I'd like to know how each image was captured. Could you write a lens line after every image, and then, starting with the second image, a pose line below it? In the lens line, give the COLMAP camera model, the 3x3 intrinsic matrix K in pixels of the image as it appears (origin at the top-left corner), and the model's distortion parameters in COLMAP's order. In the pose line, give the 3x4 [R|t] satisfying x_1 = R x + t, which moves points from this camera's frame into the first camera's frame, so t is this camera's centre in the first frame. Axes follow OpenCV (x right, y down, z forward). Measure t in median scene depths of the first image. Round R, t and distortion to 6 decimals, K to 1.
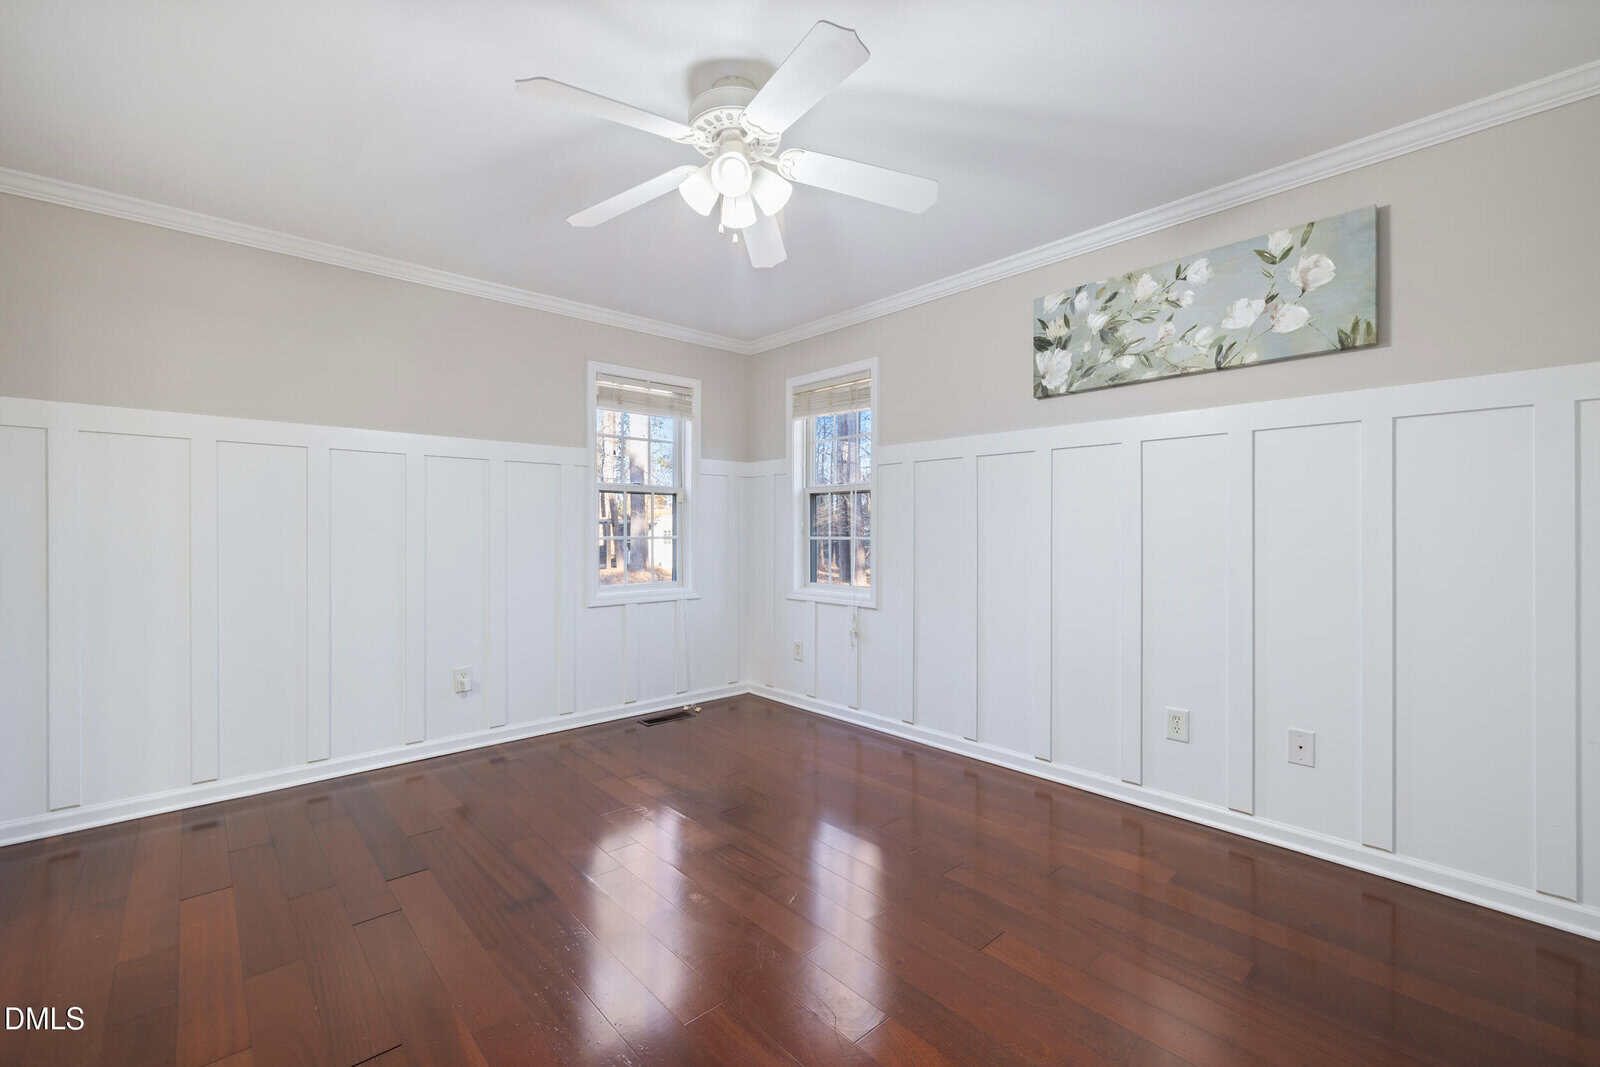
lens RADIAL K [[672.7, 0, 812.4], [0, 672.7, 531.6], [0, 0, 1]] dist [0.003472, 0.000424]
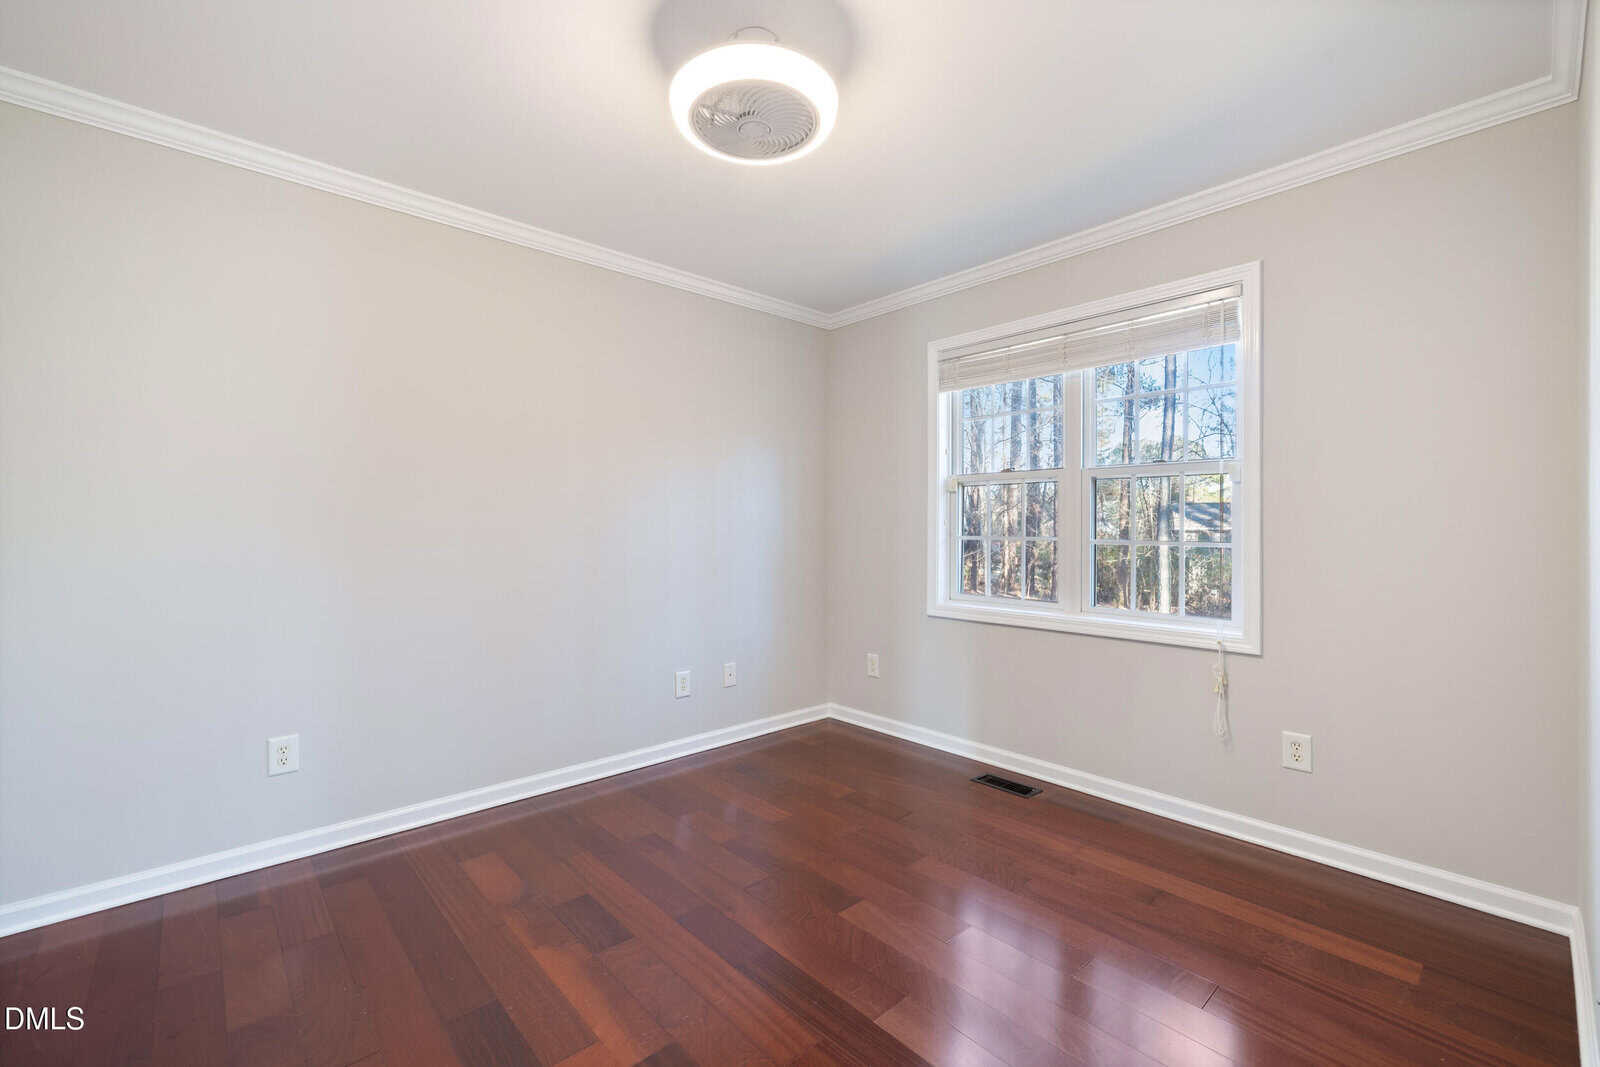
lens RADIAL K [[672.7, 0, 803.0], [0, 672.7, 525.1], [0, 0, 1]] dist [0.003472, 0.000424]
pose [[0.999967, 0.002760, -0.007654, -0.177595], [-0.002828, 0.999957, -0.008859, -0.000643], [0.007629, 0.008881, 0.999931, 0.191479]]
